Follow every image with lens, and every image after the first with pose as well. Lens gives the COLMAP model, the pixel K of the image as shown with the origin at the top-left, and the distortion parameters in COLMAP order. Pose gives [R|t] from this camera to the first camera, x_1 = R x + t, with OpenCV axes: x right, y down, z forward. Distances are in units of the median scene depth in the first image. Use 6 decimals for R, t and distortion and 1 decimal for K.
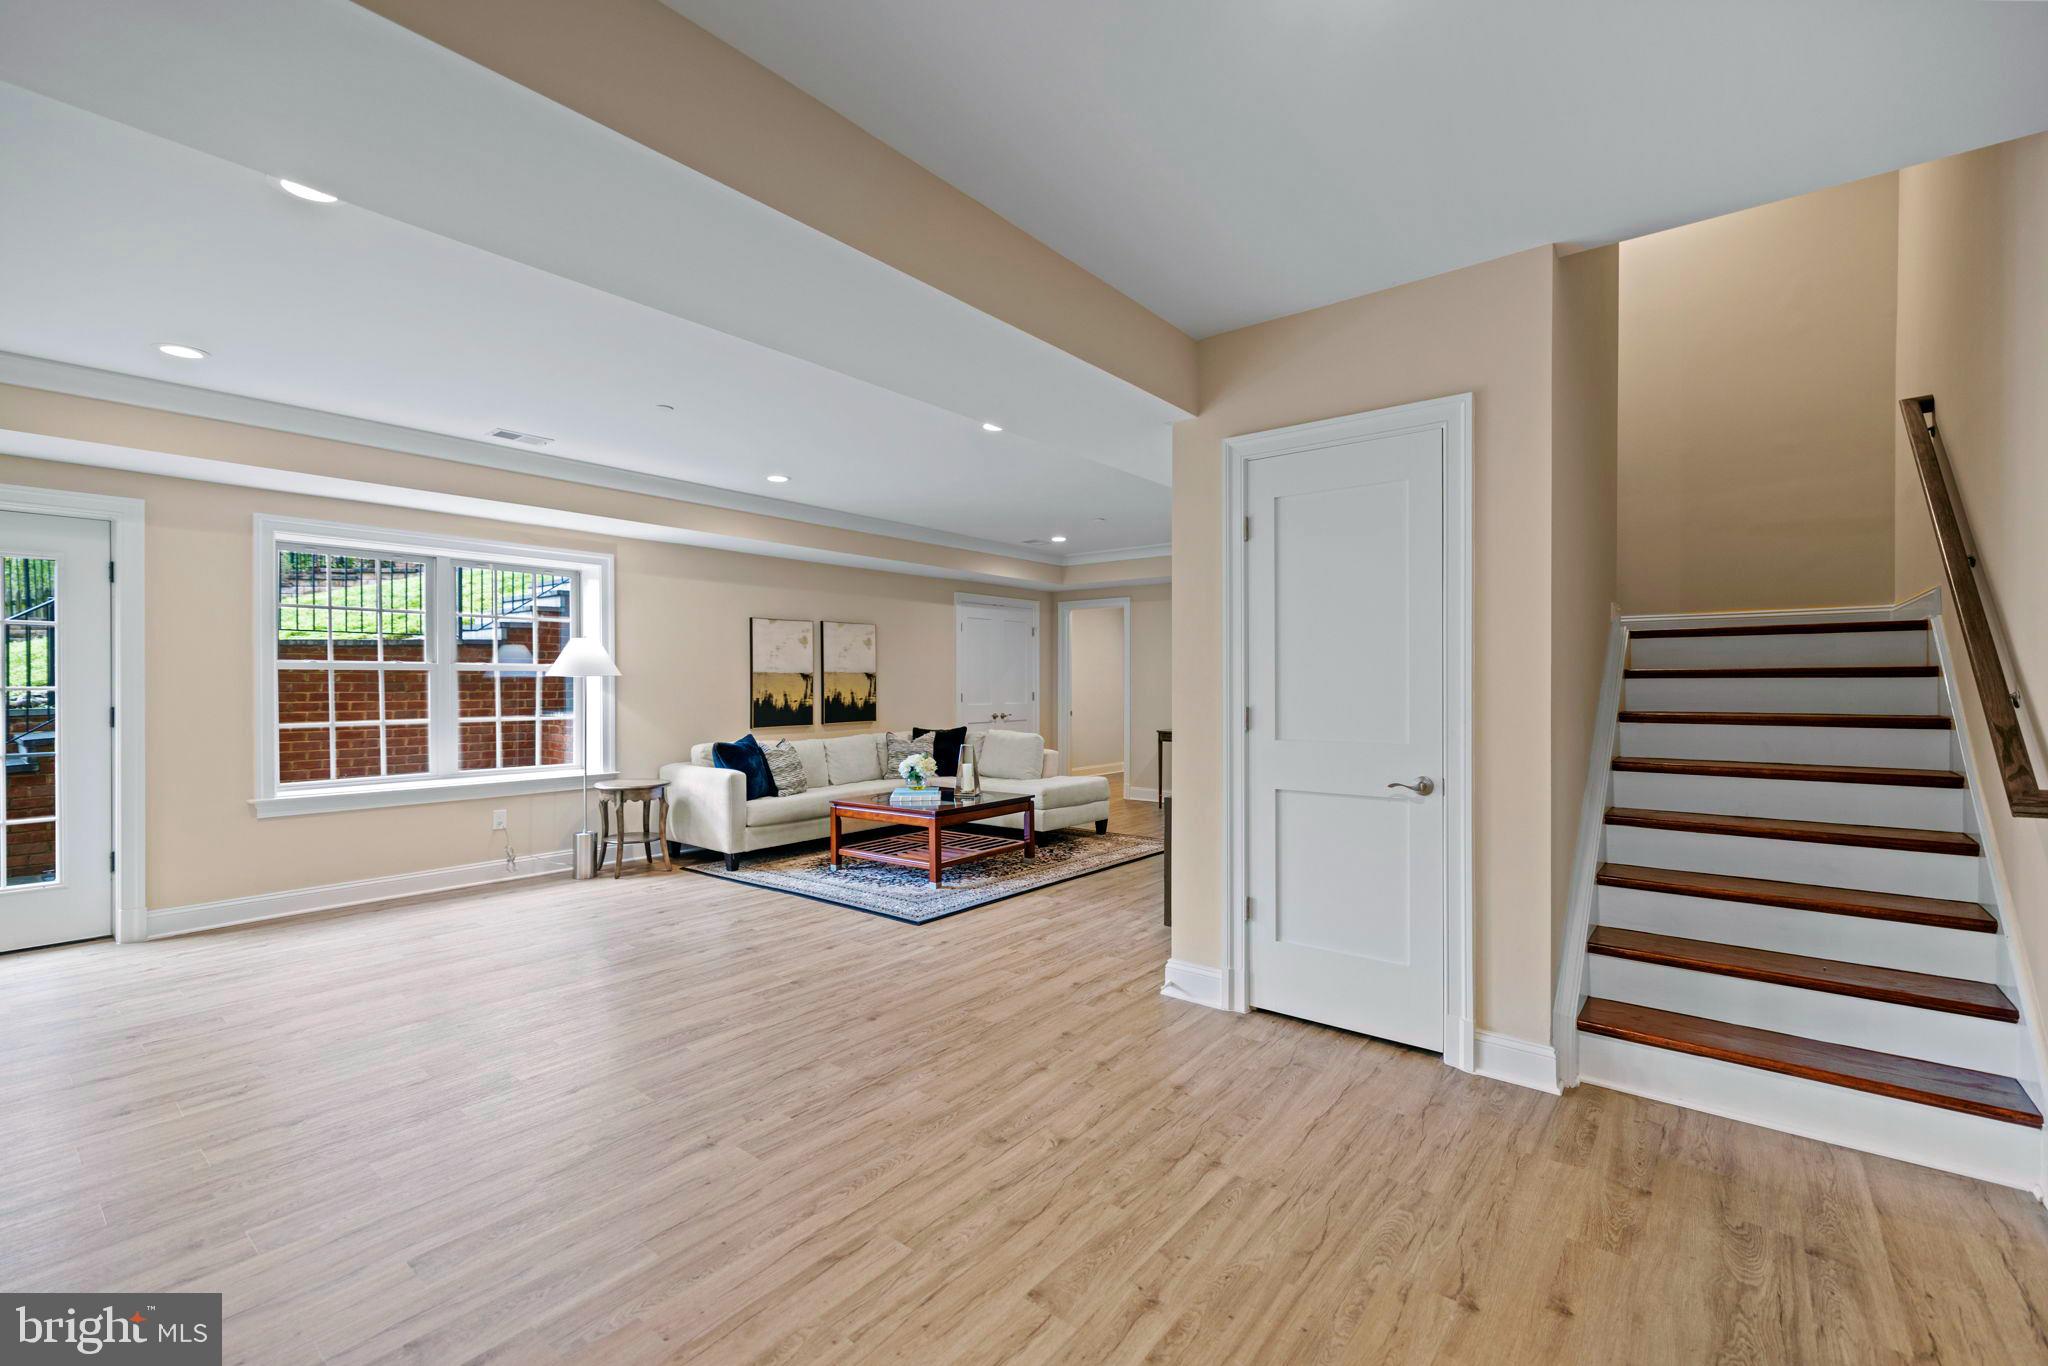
lens RADIAL K [[879.6, 0, 1019.3], [0, 879.6, 684.1], [0, 0, 1]] dist [-0.004274, 0.000211]
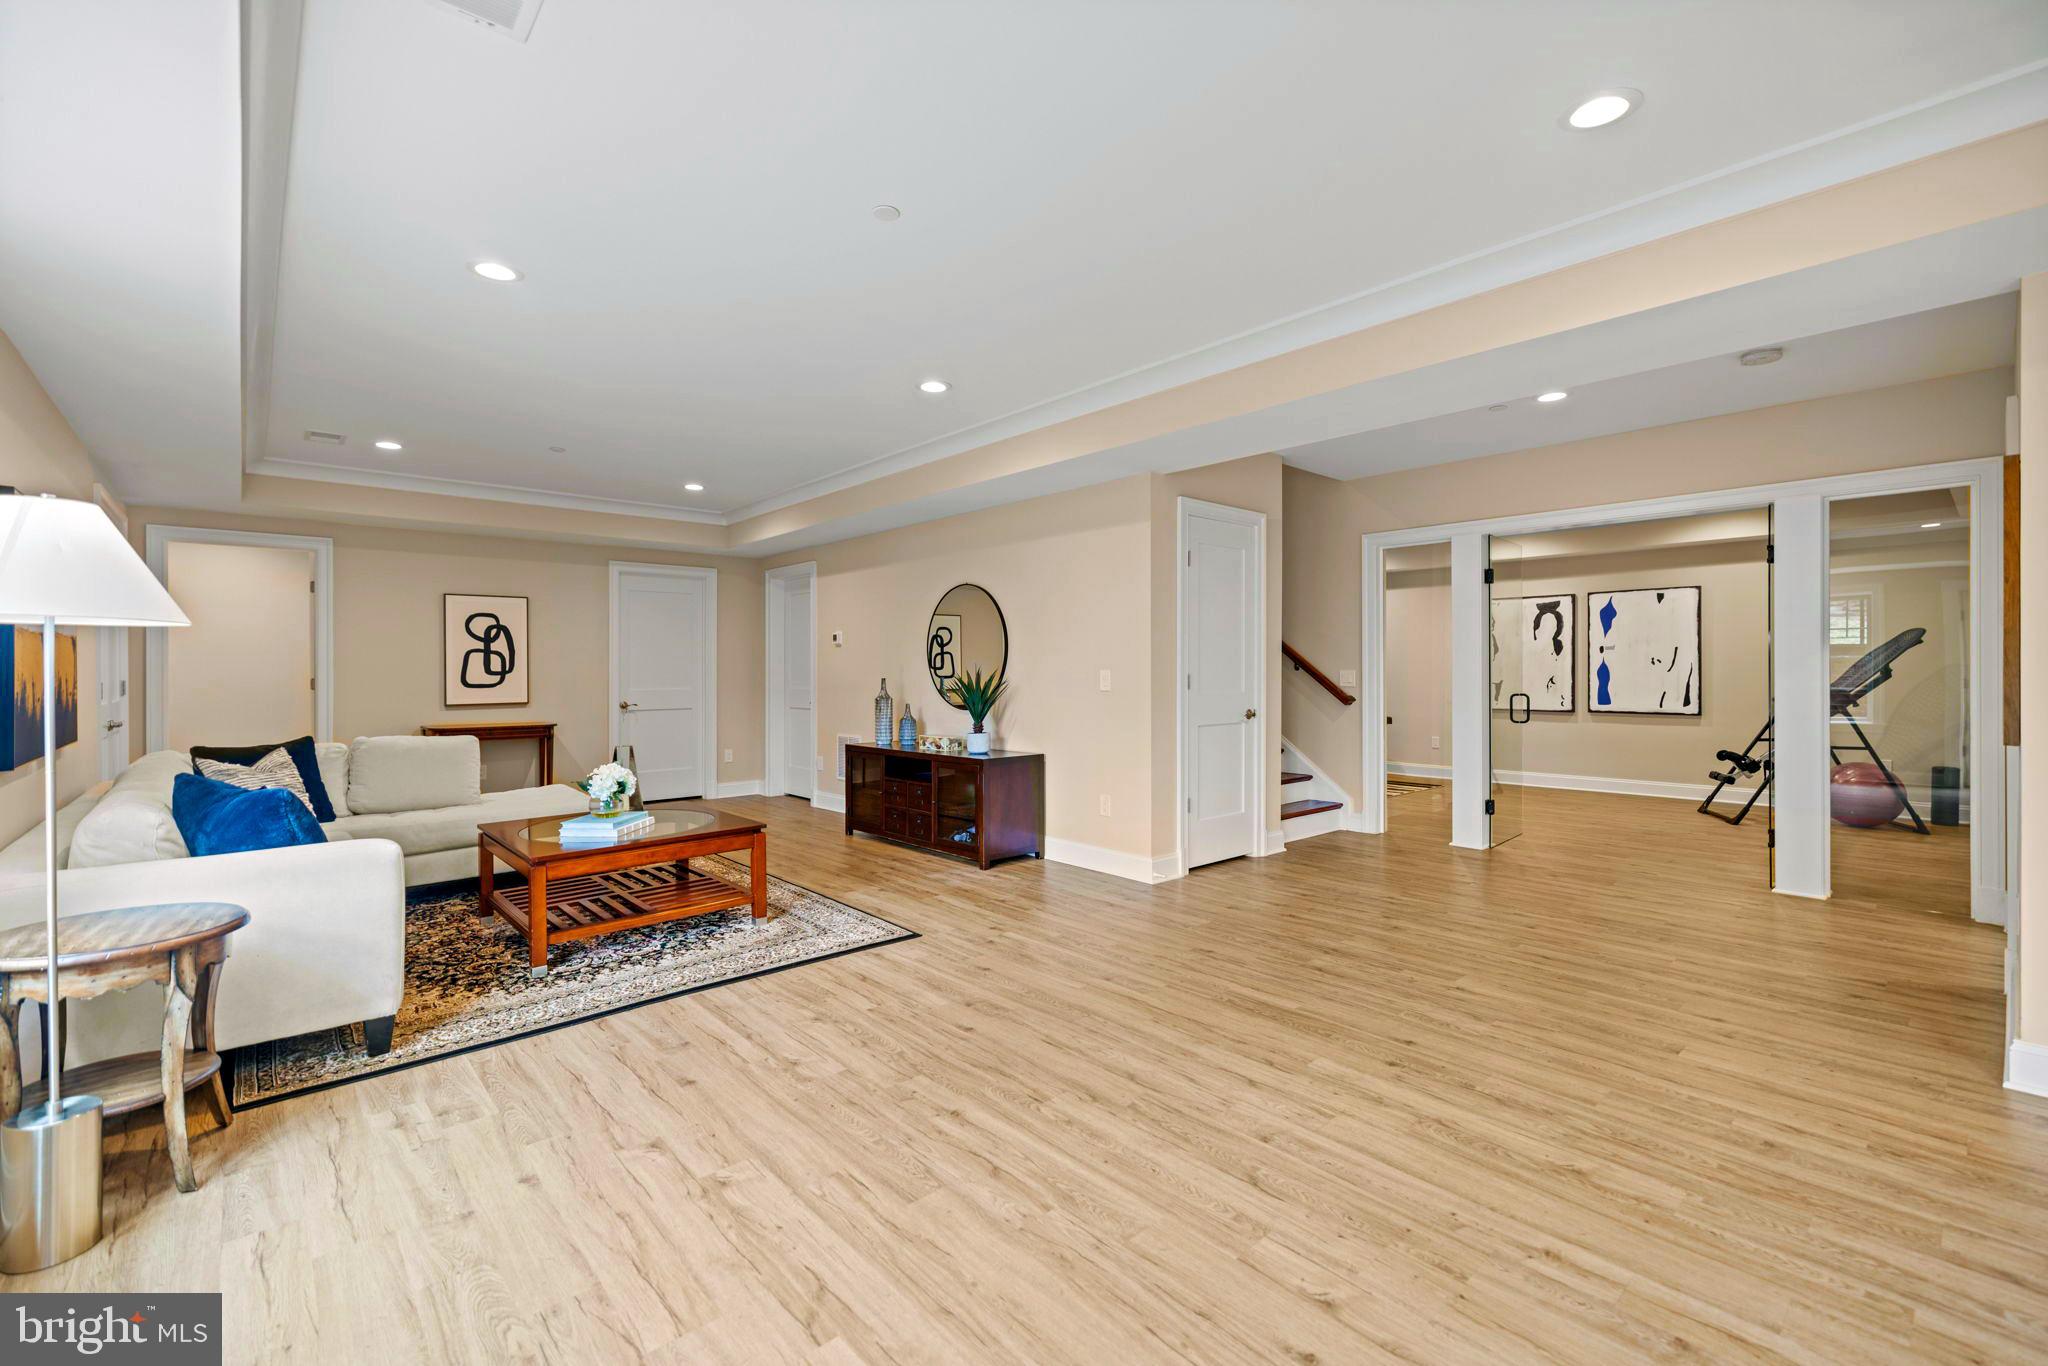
lens RADIAL K [[879.6, 0, 1018.4], [0, 879.6, 672.5], [0, 0, 1]] dist [-0.004274, 0.000211]
pose [[0.168902, -0.003645, 0.985626, -1.307604], [0.006452, 0.999976, 0.002593, 0.017927], [-0.985612, 0.005922, 0.168922, 1.039584]]
